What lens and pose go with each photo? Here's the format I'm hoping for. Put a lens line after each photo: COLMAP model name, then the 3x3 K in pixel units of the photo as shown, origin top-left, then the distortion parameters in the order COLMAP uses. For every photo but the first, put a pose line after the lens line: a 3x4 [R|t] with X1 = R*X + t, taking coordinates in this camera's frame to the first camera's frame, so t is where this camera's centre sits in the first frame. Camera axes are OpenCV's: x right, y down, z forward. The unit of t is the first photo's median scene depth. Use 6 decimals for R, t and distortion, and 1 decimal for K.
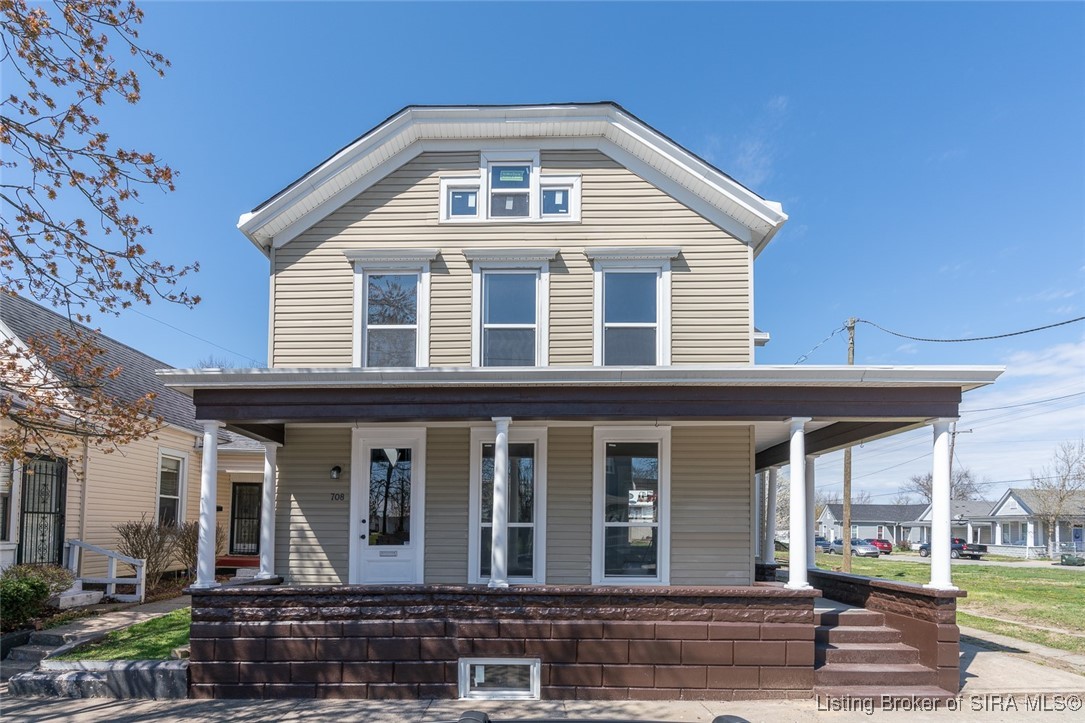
lens RADIAL K [[477.5, 0, 542.5], [0, 477.5, 397.4], [0, 0, 1]] dist [-0.001368, -0.000580]
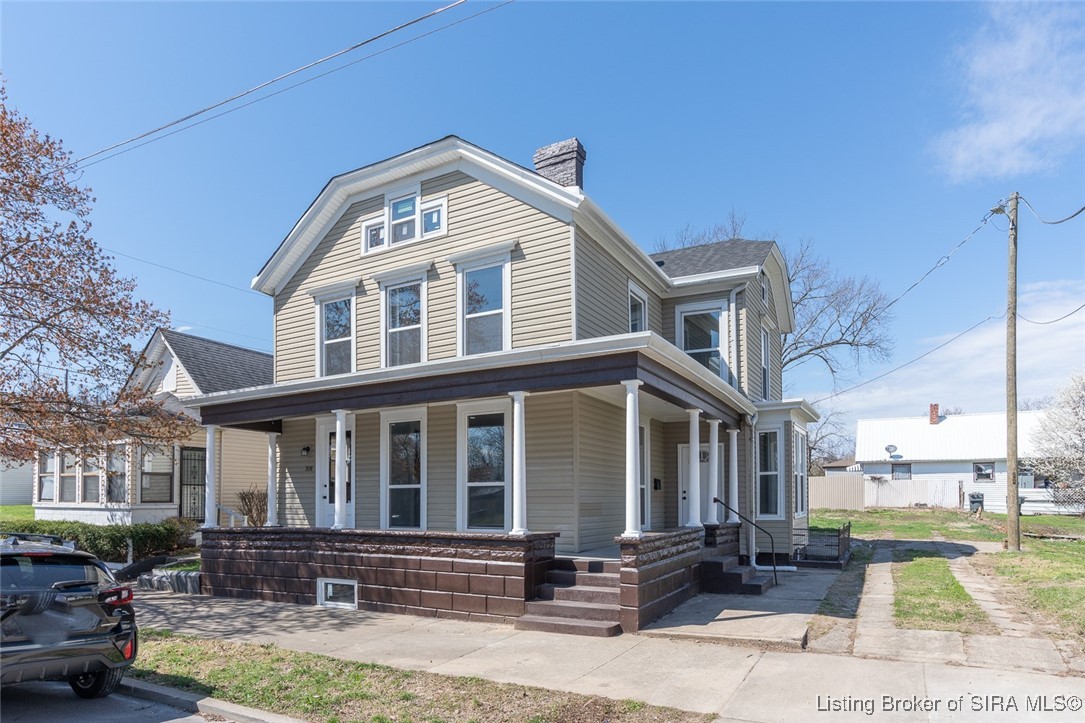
lens RADIAL K [[481.5, 0, 542.5], [0, 481.5, 361.5], [0, 0, 1]] dist [-0.020405, 0.000433]
pose [[0.925684, -0.116977, -0.359758, 0.708739], [0.117362, 0.992870, -0.020855, 0.005768], [0.359632, -0.022917, 0.932813, -0.056018]]
